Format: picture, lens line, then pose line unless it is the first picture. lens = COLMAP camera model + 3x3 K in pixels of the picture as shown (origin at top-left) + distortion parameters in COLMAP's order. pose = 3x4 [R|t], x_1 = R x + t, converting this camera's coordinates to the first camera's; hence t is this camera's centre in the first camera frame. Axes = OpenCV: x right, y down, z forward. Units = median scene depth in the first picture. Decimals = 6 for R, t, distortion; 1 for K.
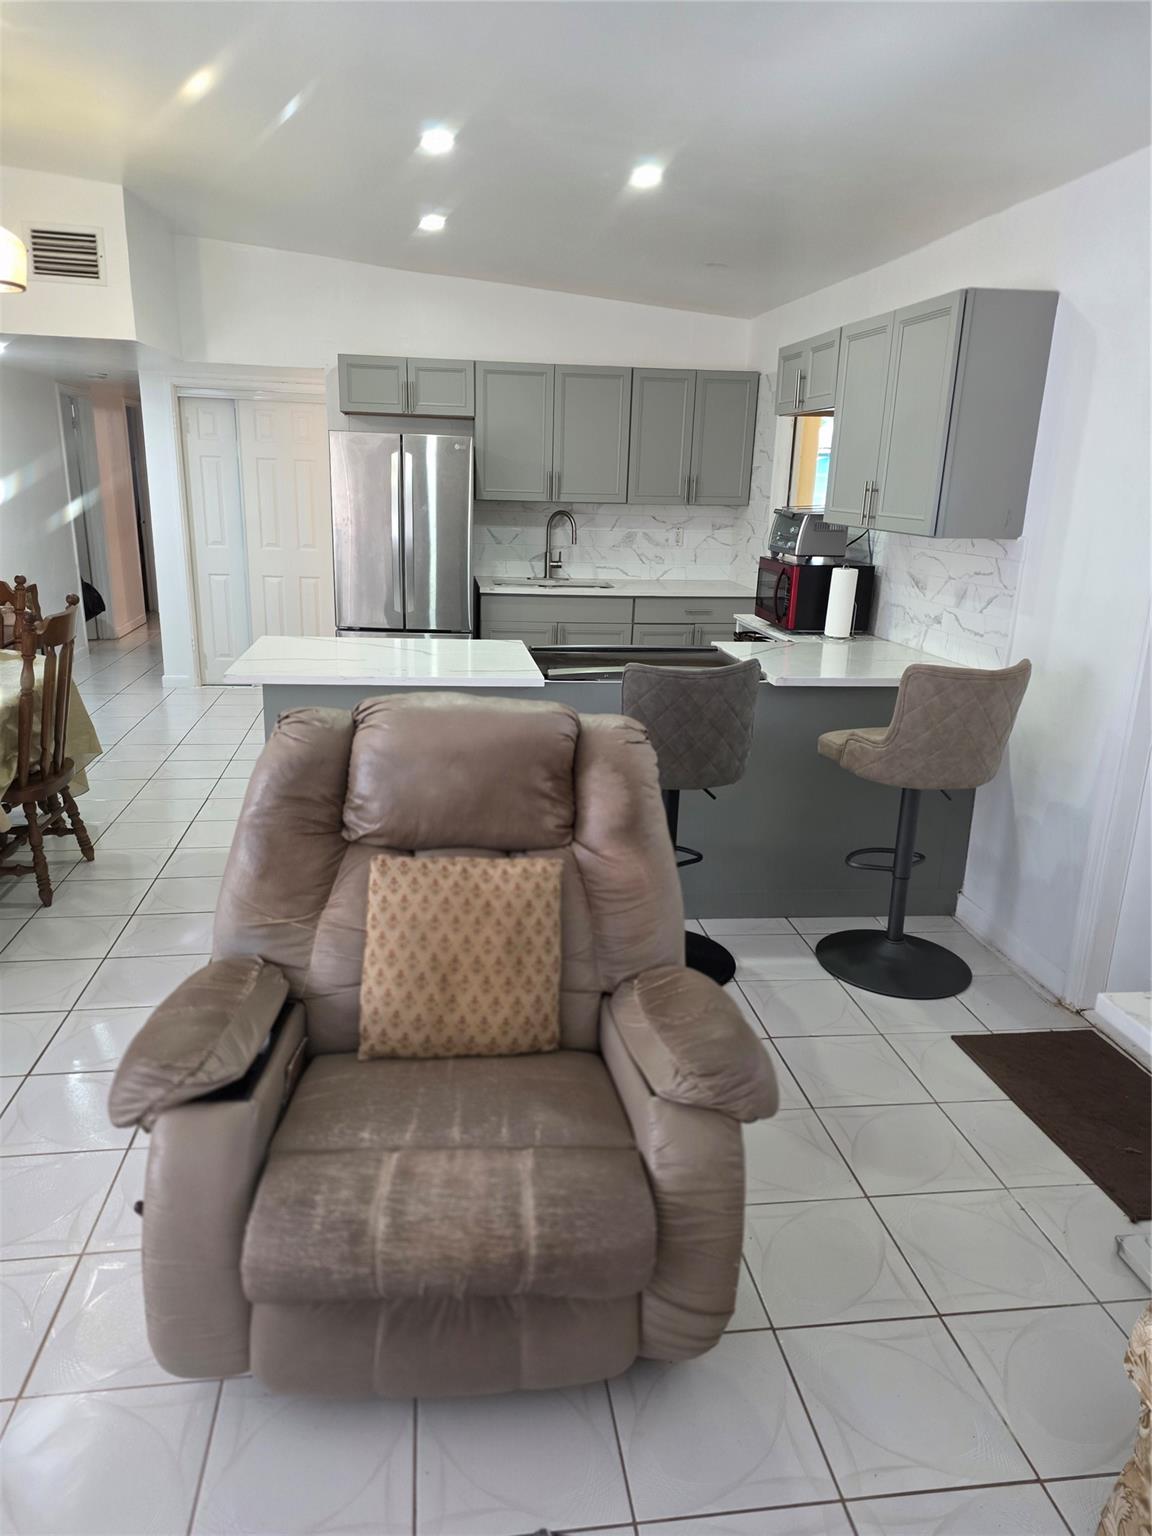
lens RADIAL K [[1022.9, 0, 572.3], [0, 1022.9, 753.2], [0, 0, 1]] dist [0.112141, -0.144195]
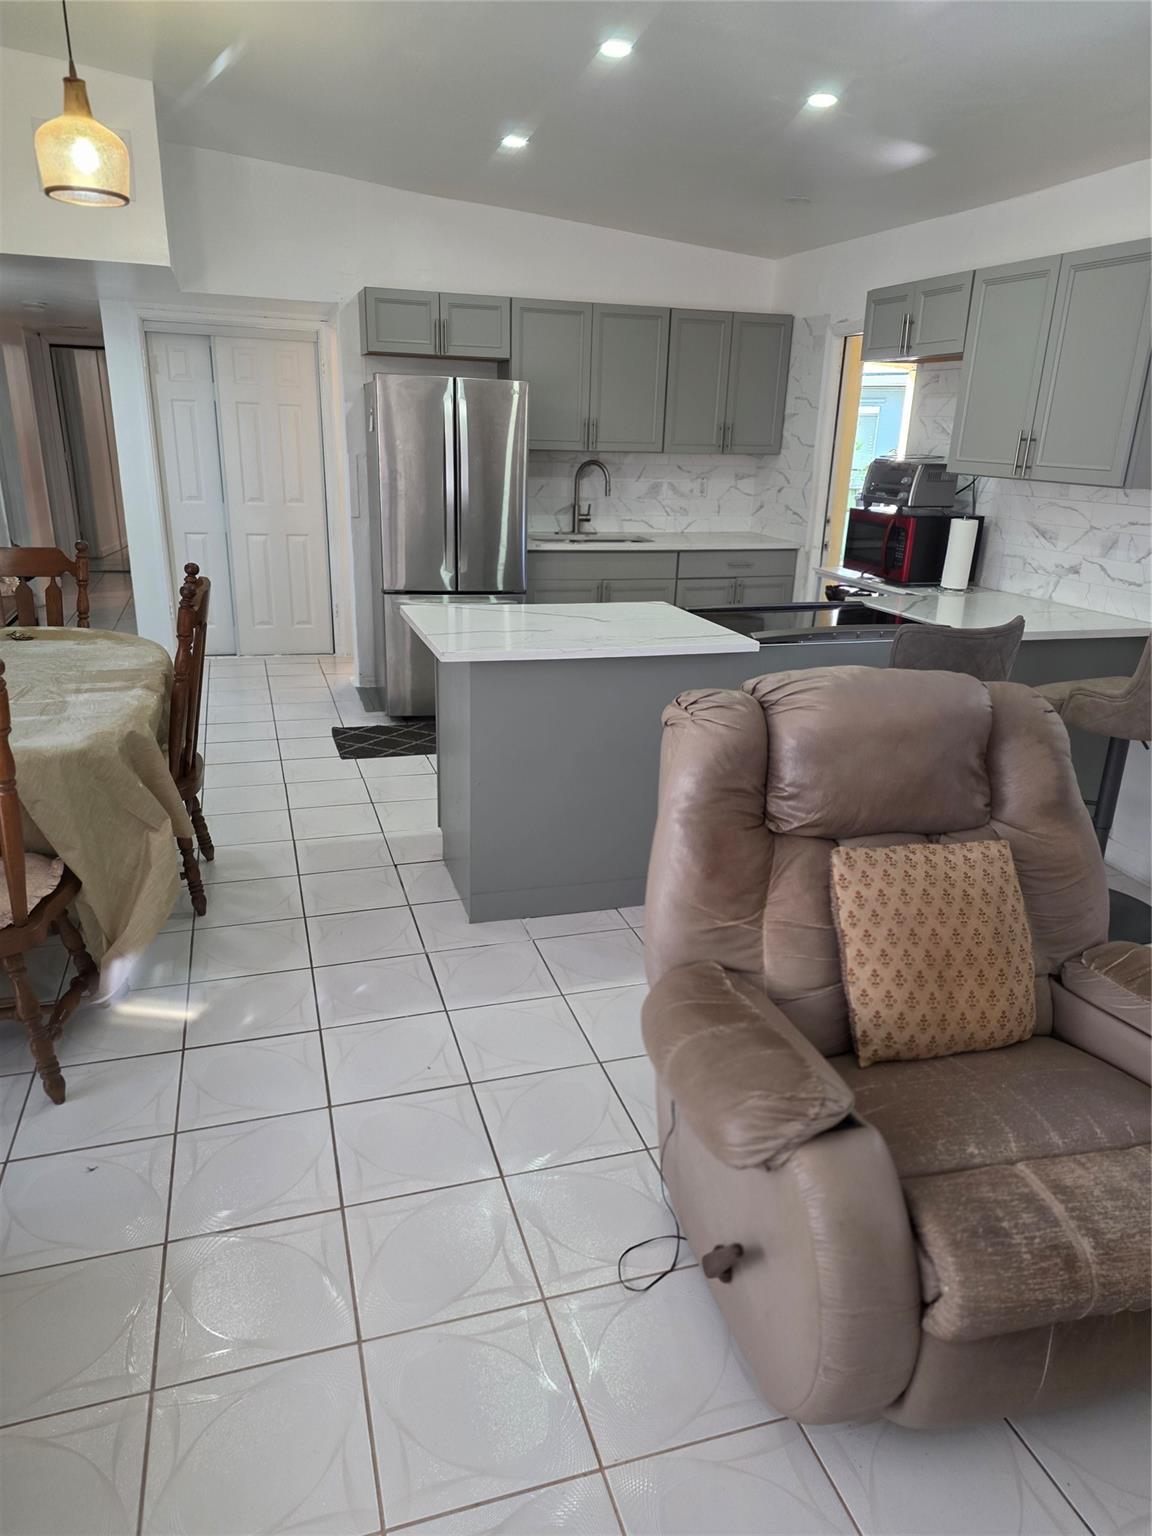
lens RADIAL K [[1027.0, 0, 576.0], [0, 1027.0, 768.0], [0, 0, 1]] dist [0.084251, -0.084570]
pose [[0.985886, -0.051037, 0.159446, -0.539421], [0.041147, 0.997054, 0.064727, -0.040196], [-0.162280, -0.057253, 0.985082, 0.119837]]
